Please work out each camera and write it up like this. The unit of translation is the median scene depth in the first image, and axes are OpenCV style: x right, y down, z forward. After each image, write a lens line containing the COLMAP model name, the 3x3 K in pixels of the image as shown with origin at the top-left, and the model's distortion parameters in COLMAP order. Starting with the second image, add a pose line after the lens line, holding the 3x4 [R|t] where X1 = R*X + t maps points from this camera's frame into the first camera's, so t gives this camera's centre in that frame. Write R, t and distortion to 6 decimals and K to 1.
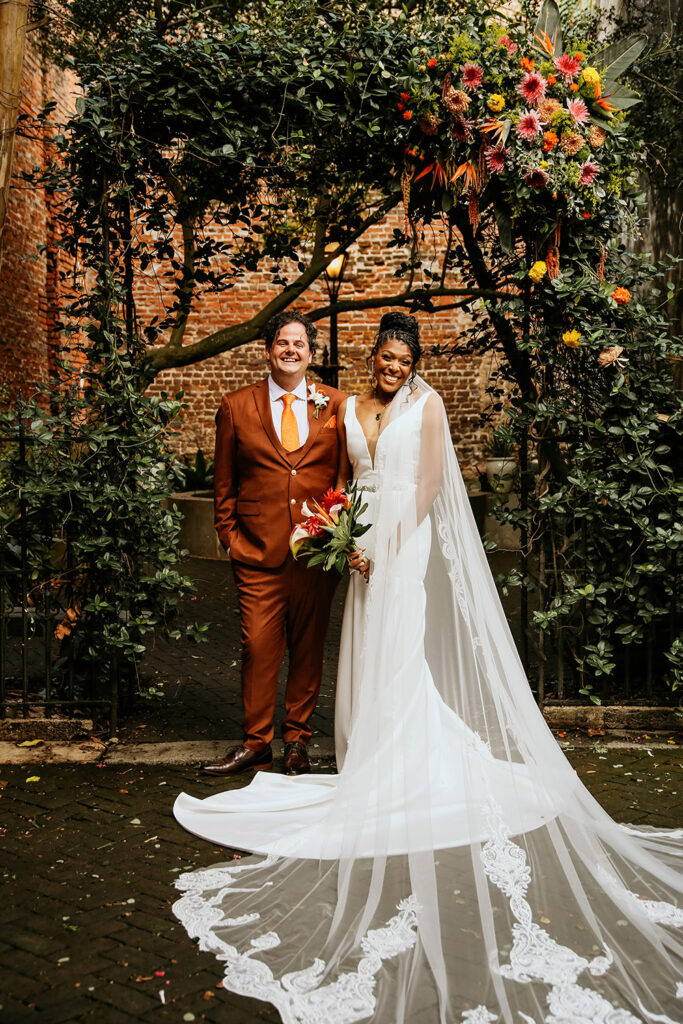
lens RADIAL K [[1335.7, 0, 354.9], [0, 1335.7, 480.7], [0, 0, 1]] dist [0.135280, 0.000000]
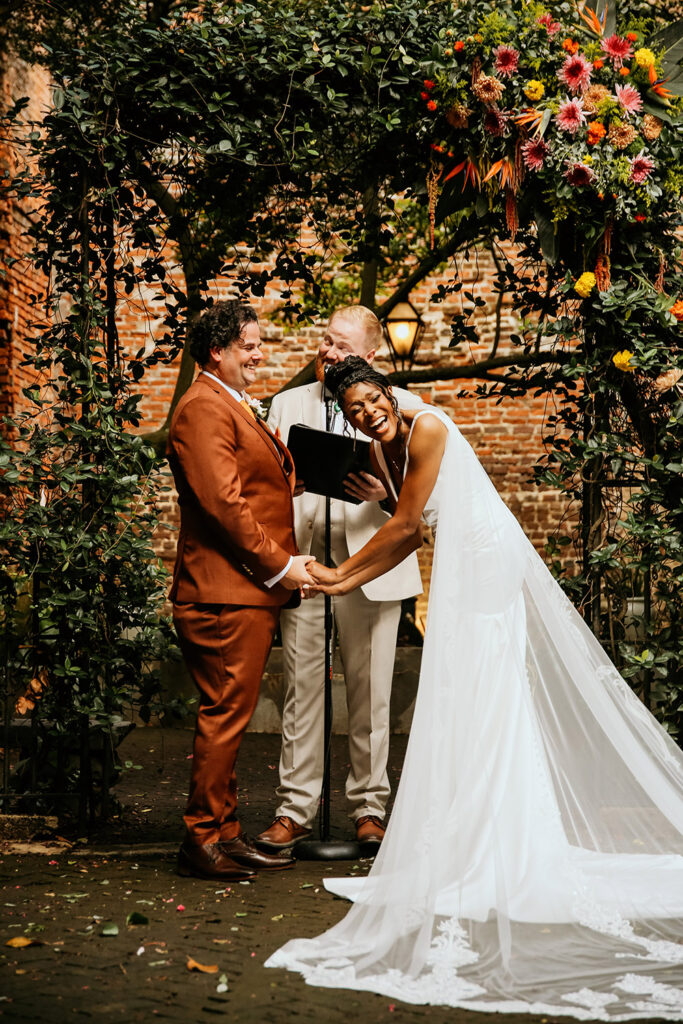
lens RADIAL K [[2065.4, 0, 341.7], [0, 2065.4, 511.5], [0, 0, 1]] dist [0.314404, 0.000000]
pose [[0.998452, 0.003384, -0.055523, 0.055804], [-0.008171, 0.996241, -0.086234, 0.104425], [0.055022, 0.086554, 0.994727, -0.314704]]
